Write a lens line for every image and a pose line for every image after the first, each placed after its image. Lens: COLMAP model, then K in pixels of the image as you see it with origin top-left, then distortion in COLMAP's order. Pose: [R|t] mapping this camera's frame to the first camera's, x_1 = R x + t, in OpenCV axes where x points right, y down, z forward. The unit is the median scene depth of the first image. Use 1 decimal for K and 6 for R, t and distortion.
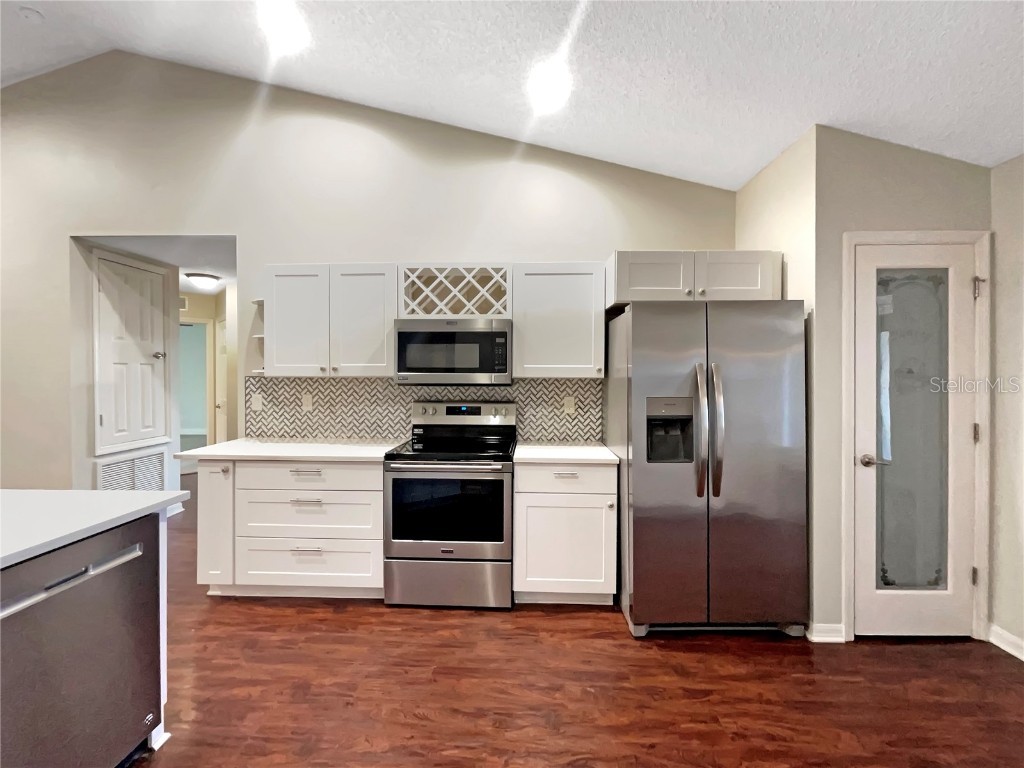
lens RADIAL K [[425.0, 0, 507.3], [0, 425.0, 377.5], [0, 0, 1]] dist [-0.007255, 0.001103]
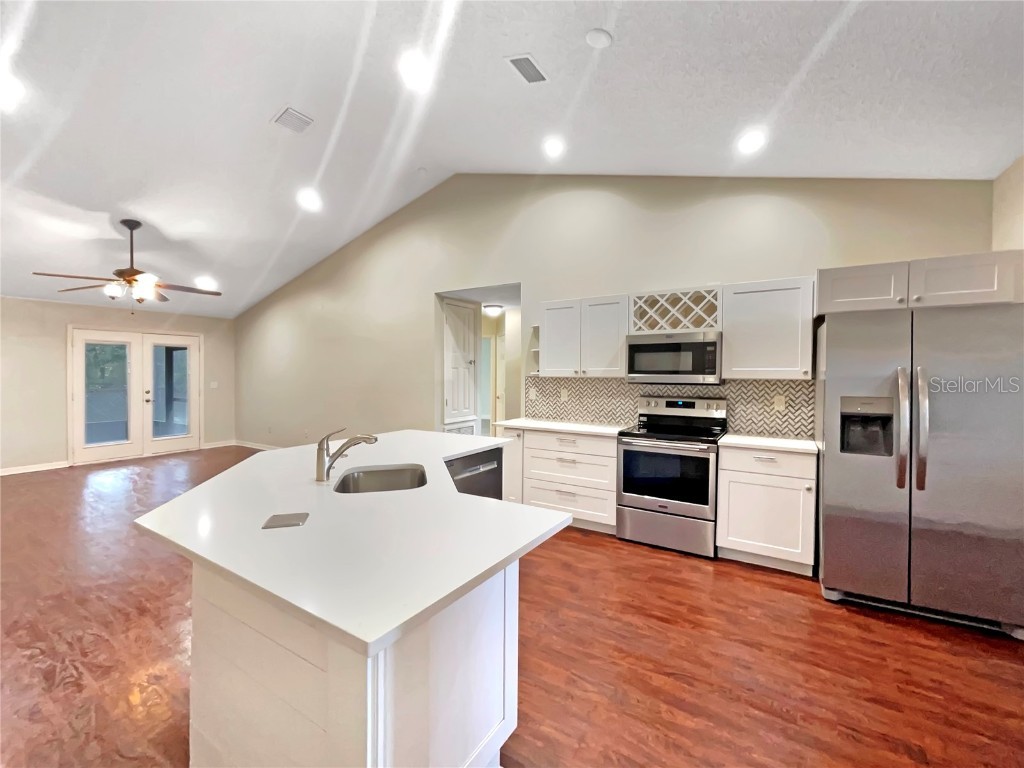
lens RADIAL K [[425.0, 0, 509.6], [0, 425.0, 386.3], [0, 0, 1]] dist [-0.007255, 0.001103]
pose [[0.863118, 0.015782, -0.504755, 0.111327], [-0.004310, 0.999705, 0.023887, -0.004644], [0.504984, -0.018441, 0.862932, -0.400784]]
